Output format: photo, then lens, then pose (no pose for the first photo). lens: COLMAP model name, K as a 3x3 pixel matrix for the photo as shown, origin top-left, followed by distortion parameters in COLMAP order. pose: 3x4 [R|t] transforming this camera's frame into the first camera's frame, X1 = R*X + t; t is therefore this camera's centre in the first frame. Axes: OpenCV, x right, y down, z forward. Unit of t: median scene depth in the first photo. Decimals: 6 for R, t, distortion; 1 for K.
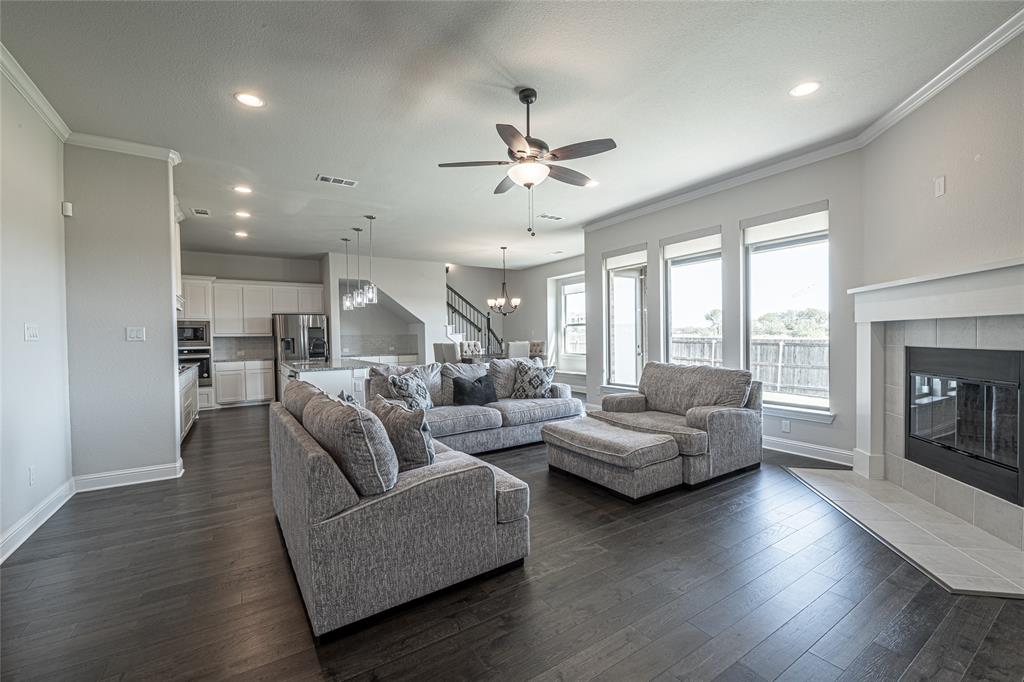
lens RADIAL K [[424.7, 0, 512.8], [0, 424.7, 345.2], [0, 0, 1]] dist [-0.001298, -0.002360]
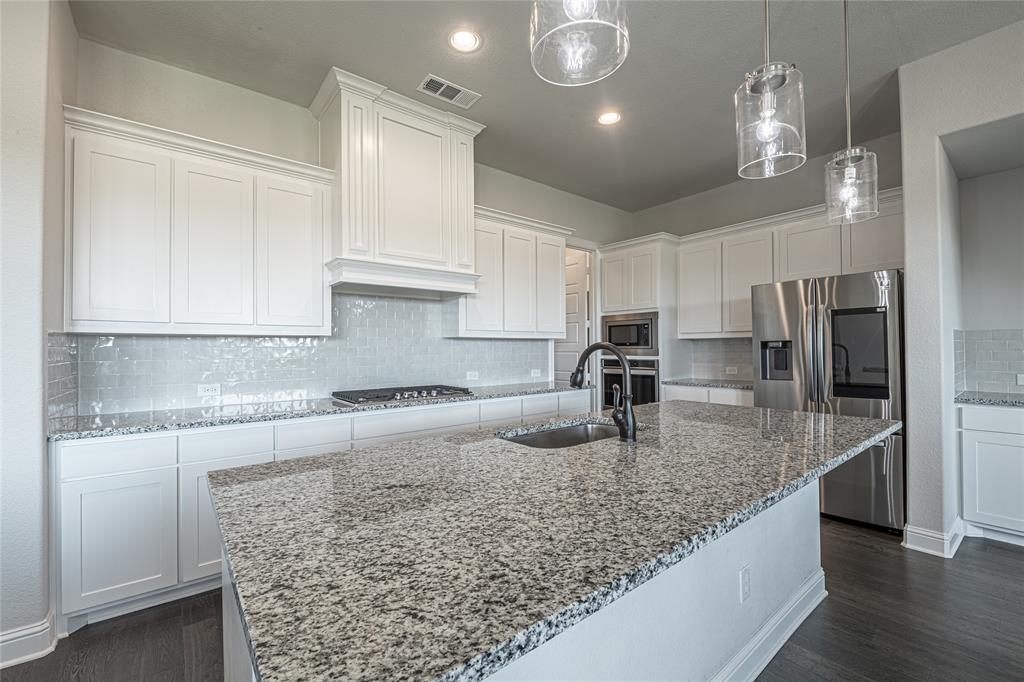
lens RADIAL K [[424.7, 0, 517.6], [0, 424.7, 343.9], [0, 0, 1]] dist [-0.001298, -0.002360]
pose [[0.104036, 0.003065, -0.994569, -0.158484], [-0.011358, 0.999934, 0.001894, -0.011841], [0.994509, 0.011099, 0.104064, 0.719657]]
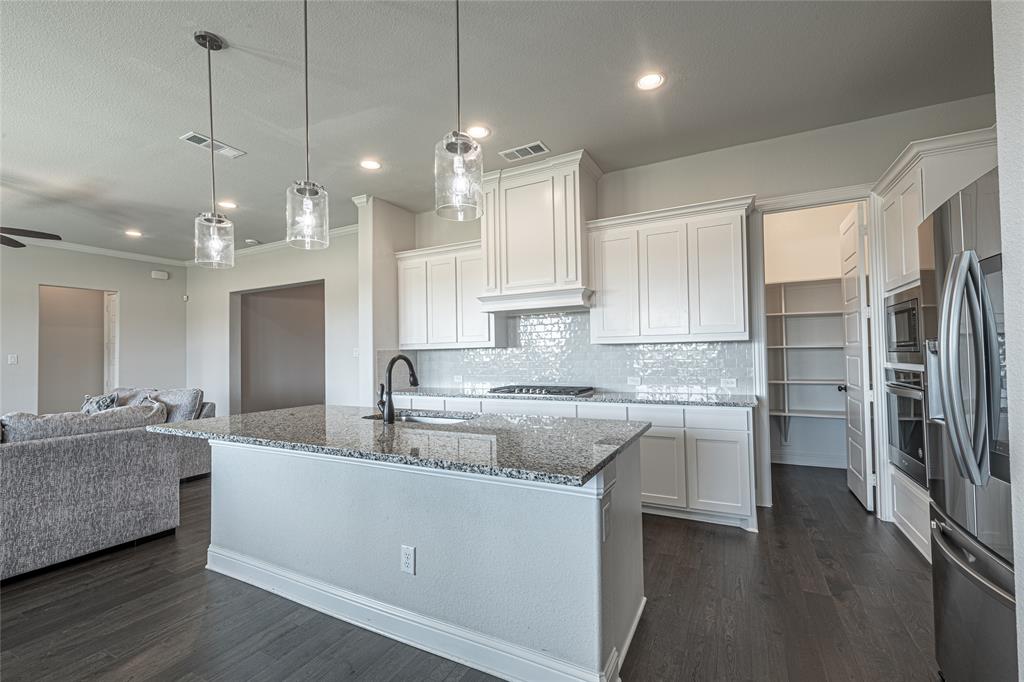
lens RADIAL K [[424.7, 0, 504.1], [0, 424.7, 347.7], [0, 0, 1]] dist [-0.001298, -0.002360]
pose [[-0.871265, 0.021069, -0.490360, -0.275620], [0.021720, 0.999755, 0.004364, -0.017496], [0.490331, -0.006848, -0.871509, 1.068079]]
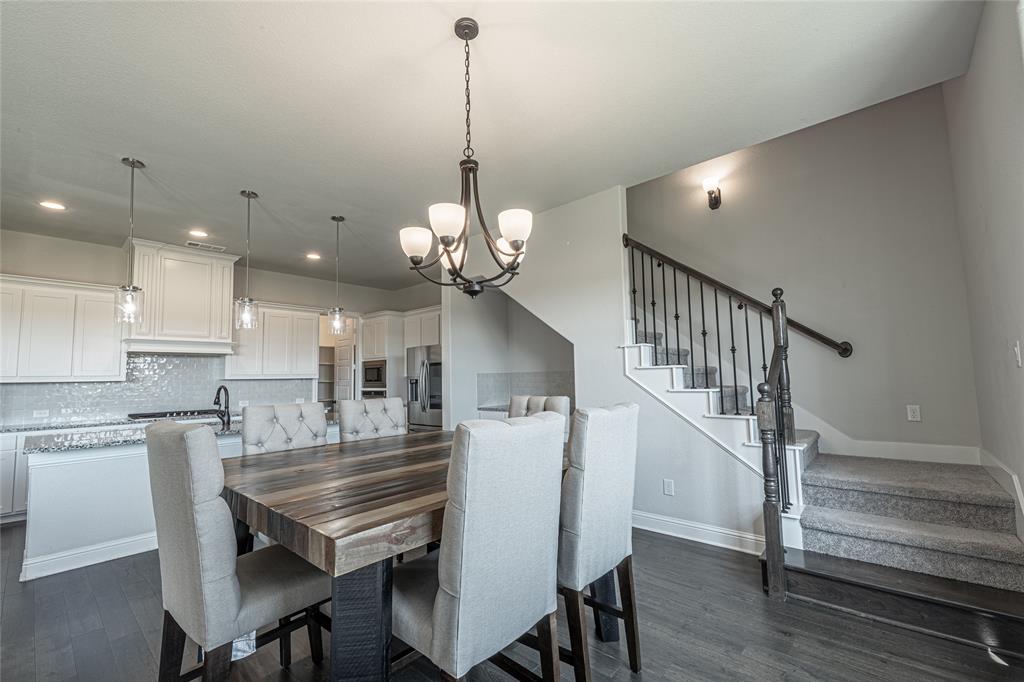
lens RADIAL K [[424.7, 0, 515.2], [0, 424.7, 346.5], [0, 0, 1]] dist [-0.001298, -0.002360]
pose [[0.266861, -0.060978, -0.961804, 0.213119], [0.000478, 0.998005, -0.063141, -0.027112], [0.963735, 0.016390, 0.266357, 0.978355]]
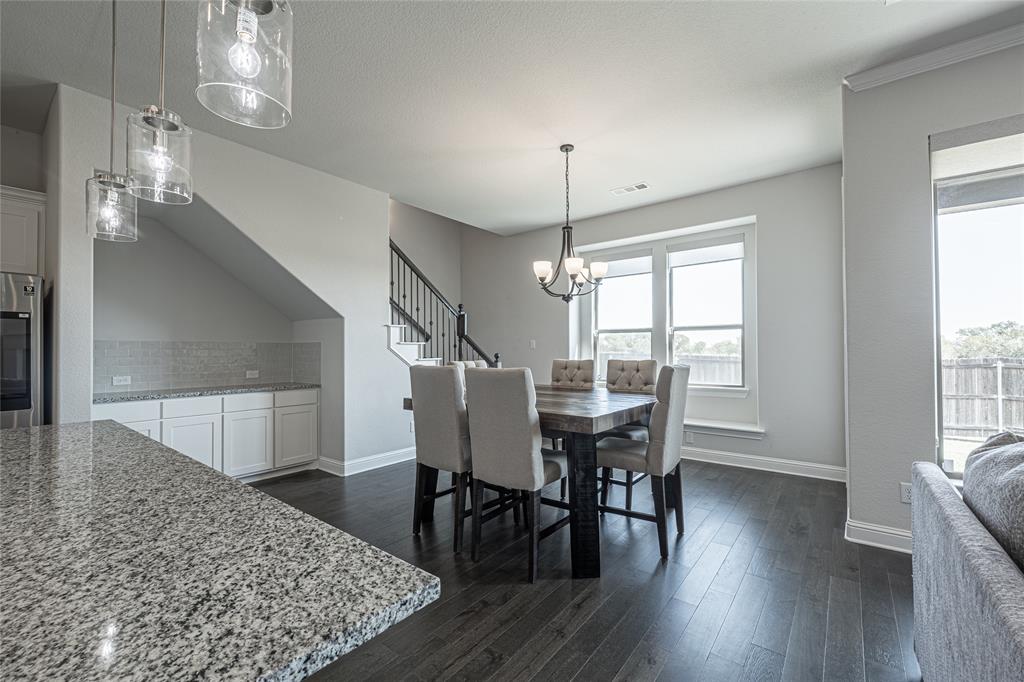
lens RADIAL K [[424.7, 0, 509.5], [0, 424.7, 343.9], [0, 0, 1]] dist [-0.001298, -0.002360]
pose [[0.947227, 0.015369, 0.320194, -0.218107], [-0.003074, 0.999240, -0.038870, -0.009004], [-0.320548, 0.035834, 0.946554, 0.619708]]
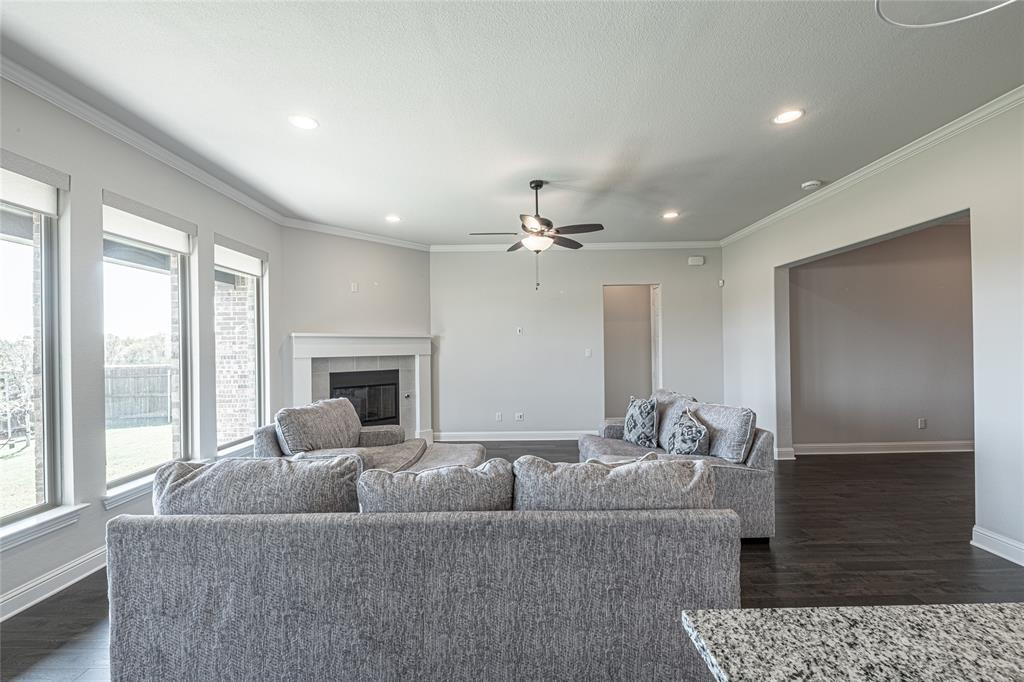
lens RADIAL K [[424.7, 0, 512.2], [0, 424.7, 341.8], [0, 0, 1]] dist [-0.001298, -0.002360]
pose [[-0.837616, 0.032493, 0.545293, -0.227976], [0.034763, 0.999377, -0.006153, -0.033924], [-0.545153, 0.013802, -0.838223, 0.808562]]
